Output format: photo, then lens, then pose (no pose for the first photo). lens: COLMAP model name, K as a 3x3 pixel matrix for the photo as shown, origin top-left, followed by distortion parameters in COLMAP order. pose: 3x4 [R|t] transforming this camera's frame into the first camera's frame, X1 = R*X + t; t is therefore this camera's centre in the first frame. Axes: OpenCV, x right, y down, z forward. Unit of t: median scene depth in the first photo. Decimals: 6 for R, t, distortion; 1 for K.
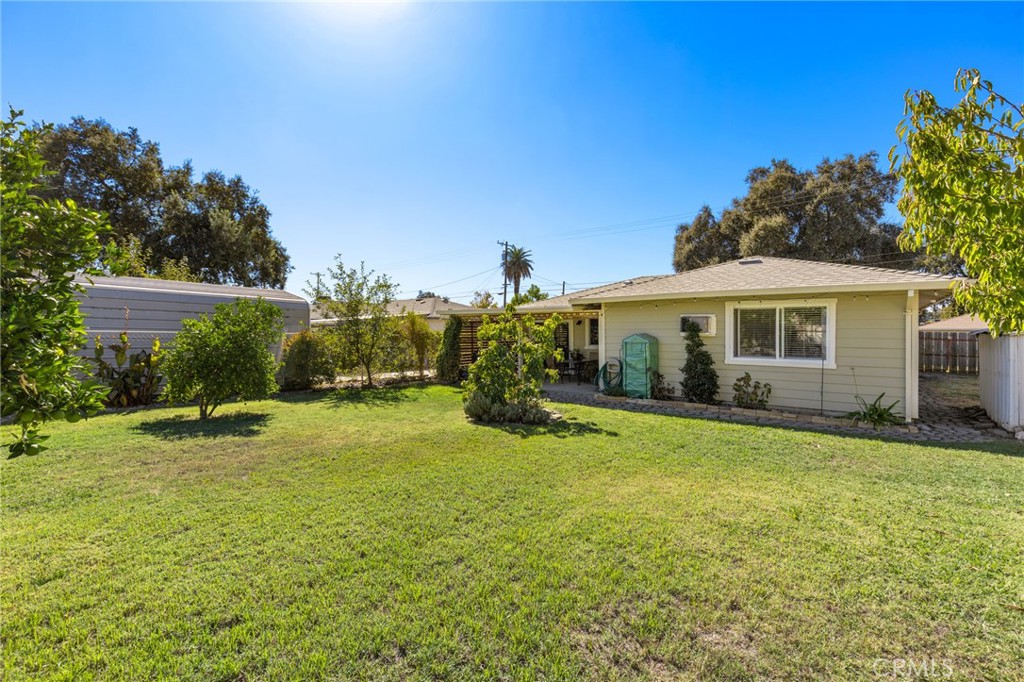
lens RADIAL K [[456.8, 0, 510.6], [0, 456.8, 338.2], [0, 0, 1]] dist [-0.000867, -0.000109]
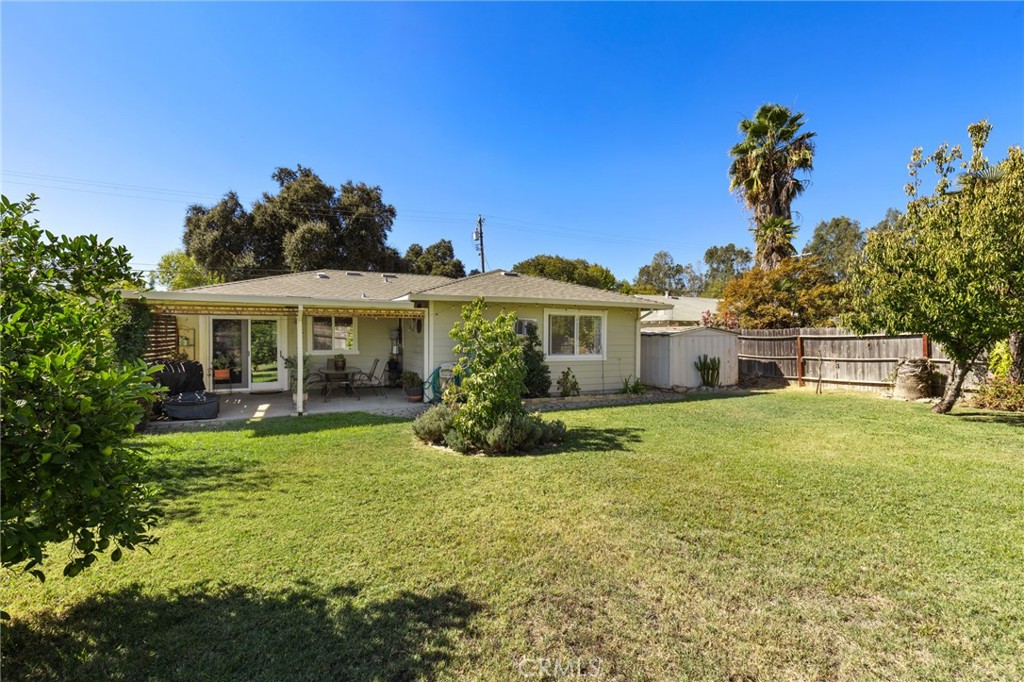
lens RADIAL K [[456.8, 0, 510.9], [0, 456.8, 338.6], [0, 0, 1]] dist [-0.000867, -0.000109]
pose [[0.472346, -0.005859, 0.881394, -0.134584], [0.006289, 0.999975, 0.003278, -0.001482], [-0.881391, 0.003995, 0.472371, 0.117991]]
